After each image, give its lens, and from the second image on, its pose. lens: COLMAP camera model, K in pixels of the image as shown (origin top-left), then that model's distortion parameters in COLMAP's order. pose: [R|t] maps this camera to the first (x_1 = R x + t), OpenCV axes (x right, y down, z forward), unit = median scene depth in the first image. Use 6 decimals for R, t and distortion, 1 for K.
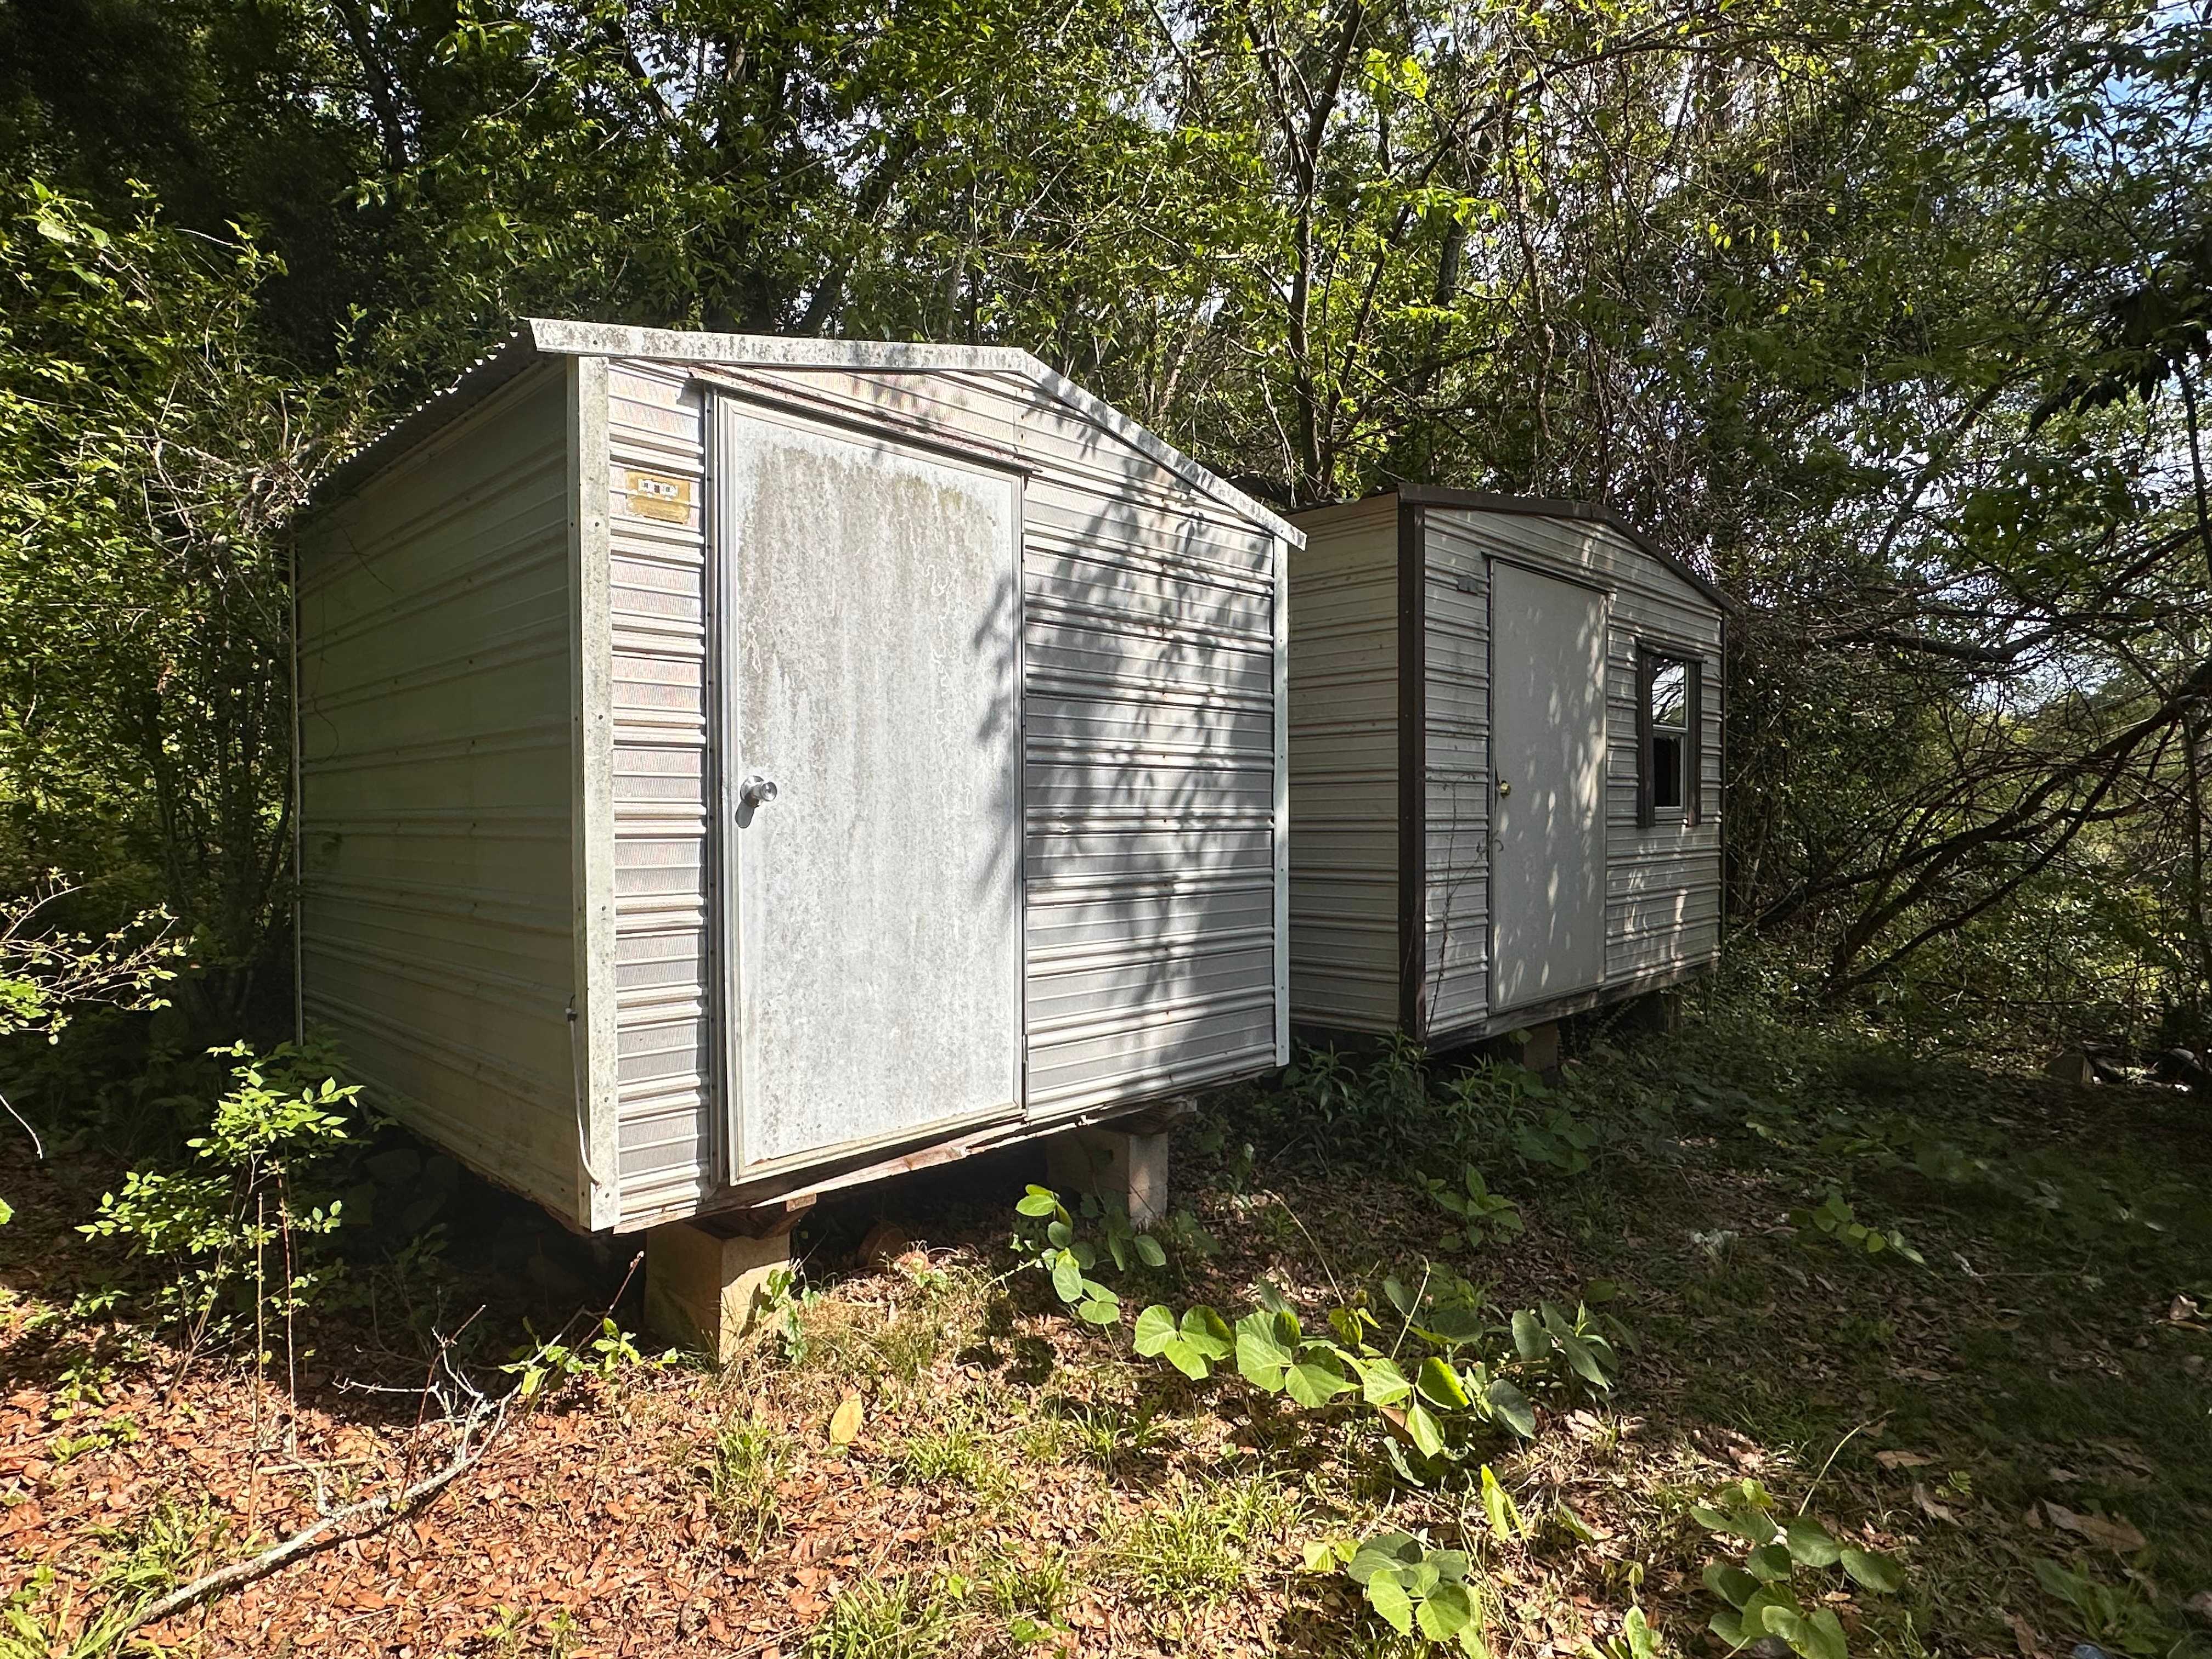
lens RADIAL K [[1228.9, 0, 1106.3], [0, 1228.9, 822.2], [0, 0, 1]] dist [-0.002574, -0.000073]
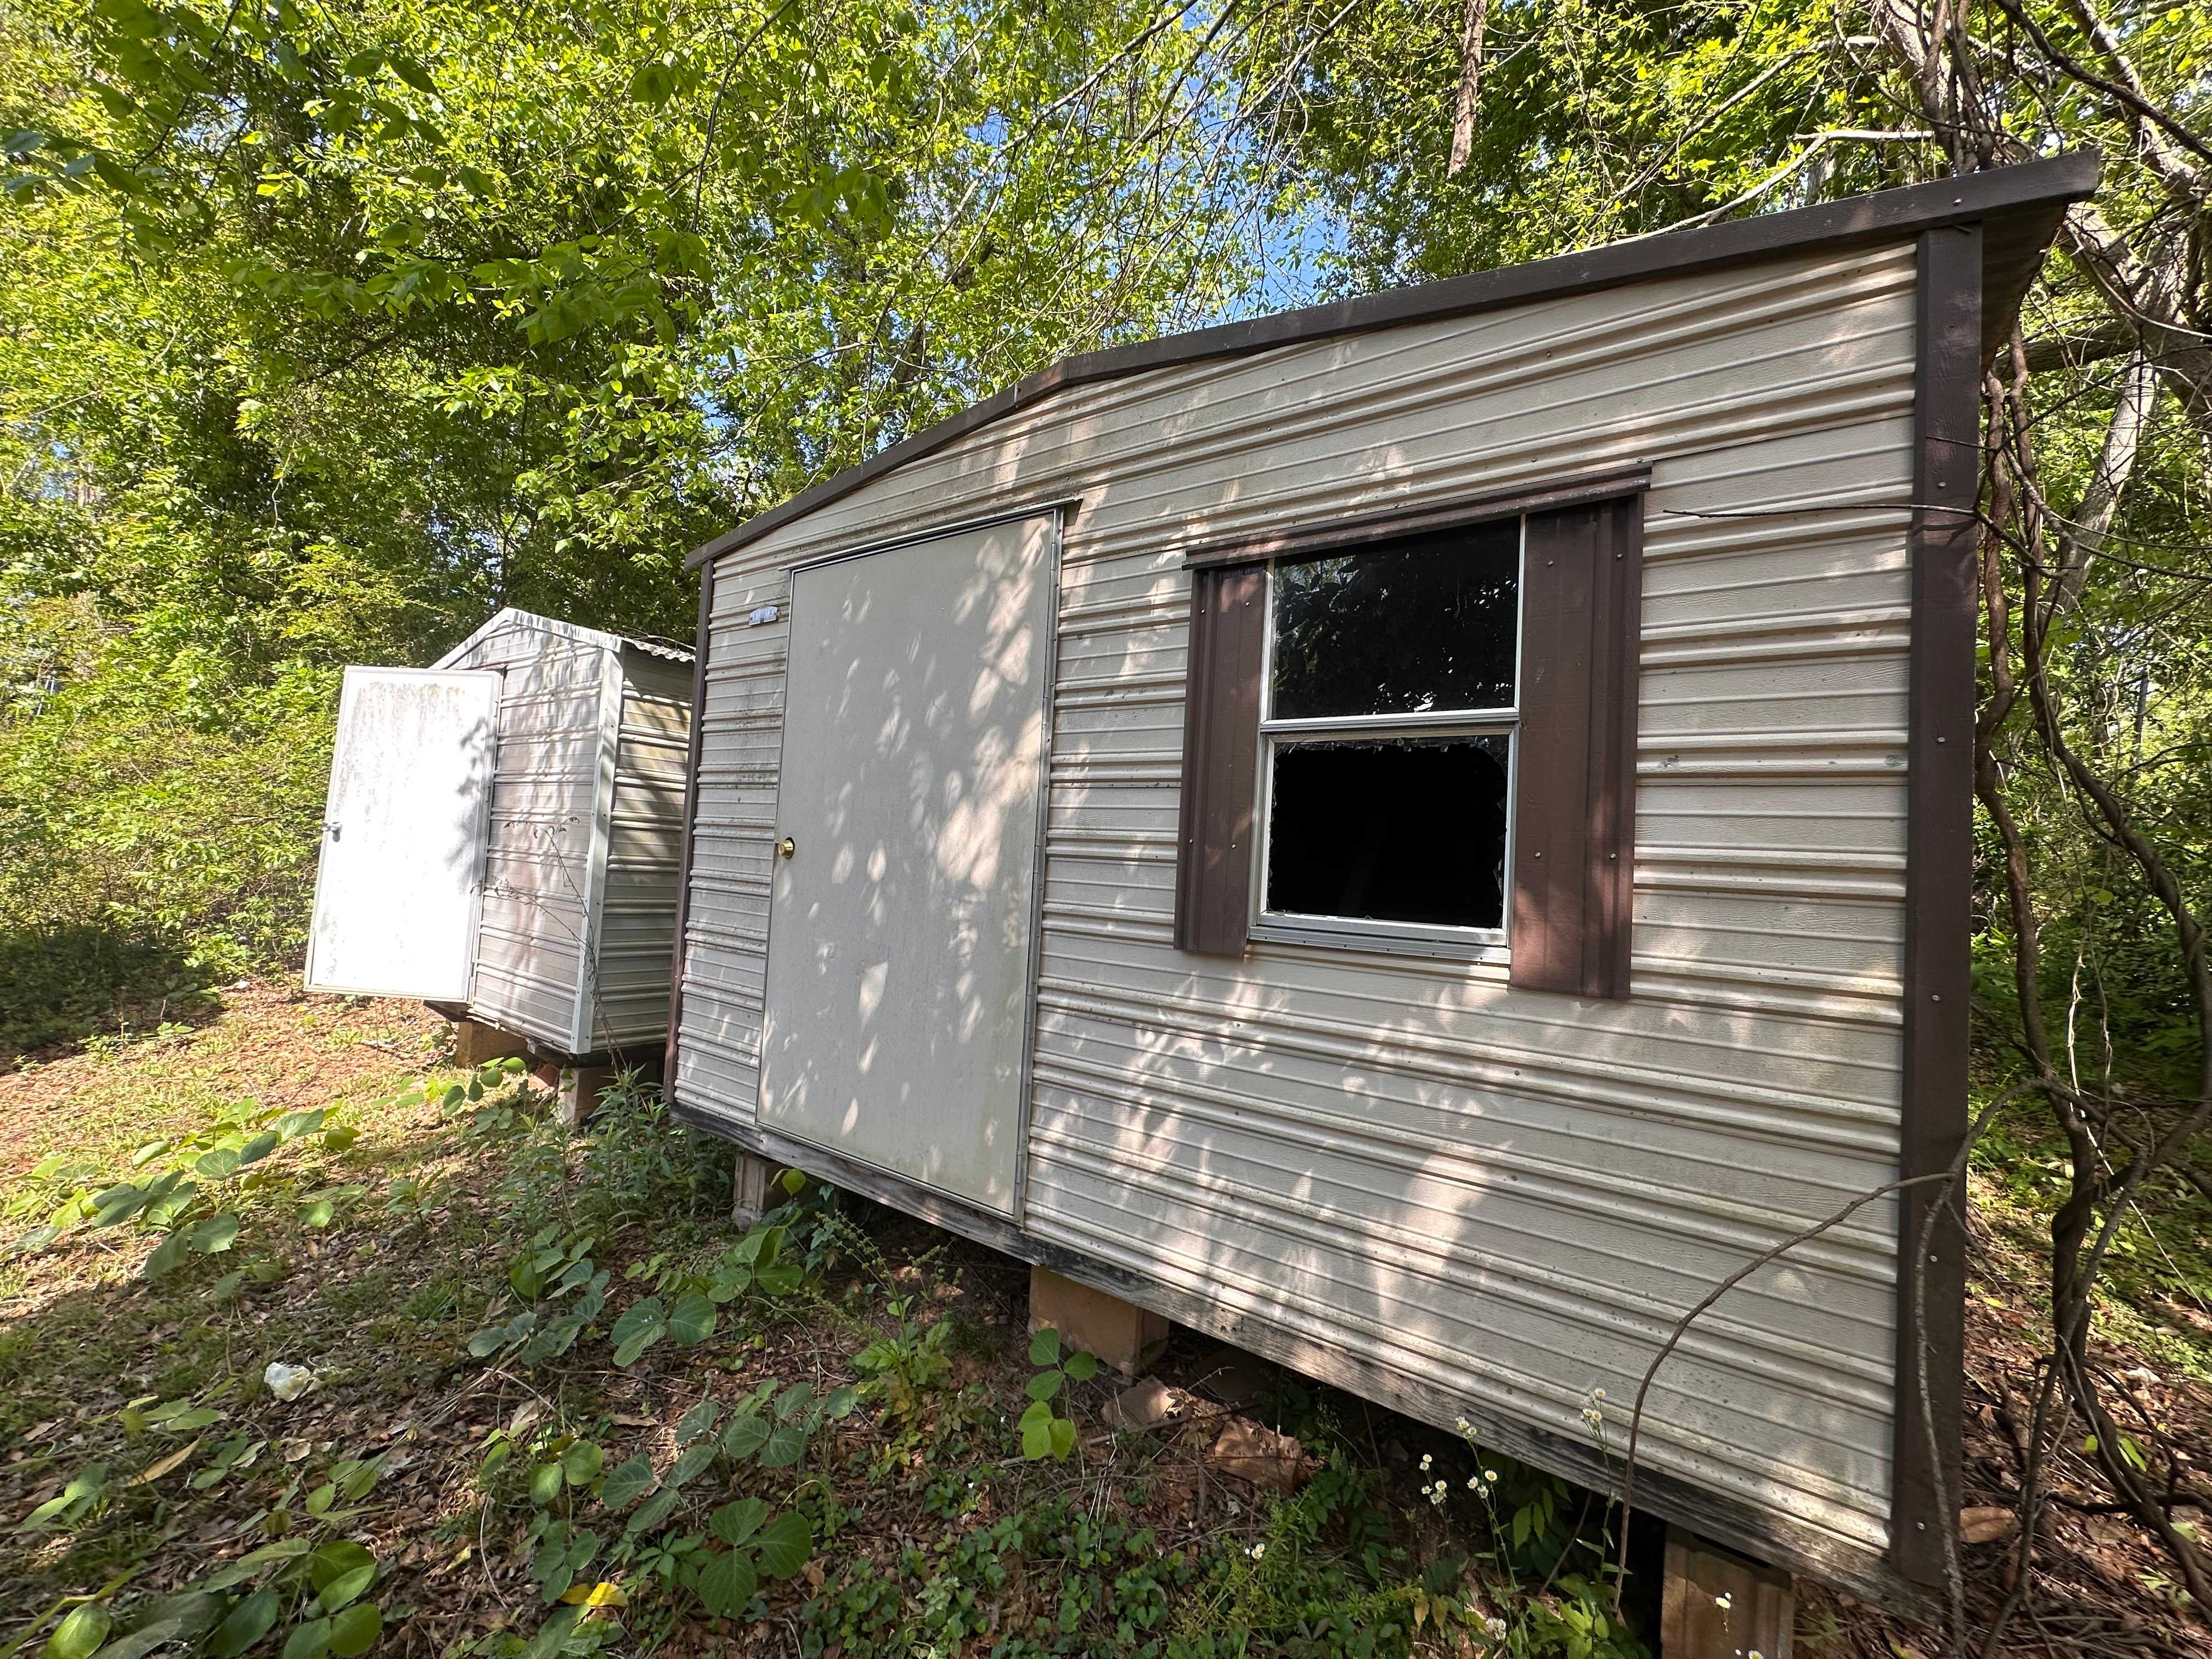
lens RADIAL K [[880.5, 0, 1105.3], [0, 880.5, 836.6], [0, 0, 1]] dist [-0.000666, 0.000084]
pose [[0.164154, -0.012913, -0.986350, 0.995491], [-0.062370, 0.997778, -0.023443, -0.034857], [0.984461, 0.065367, 0.162984, 1.186898]]
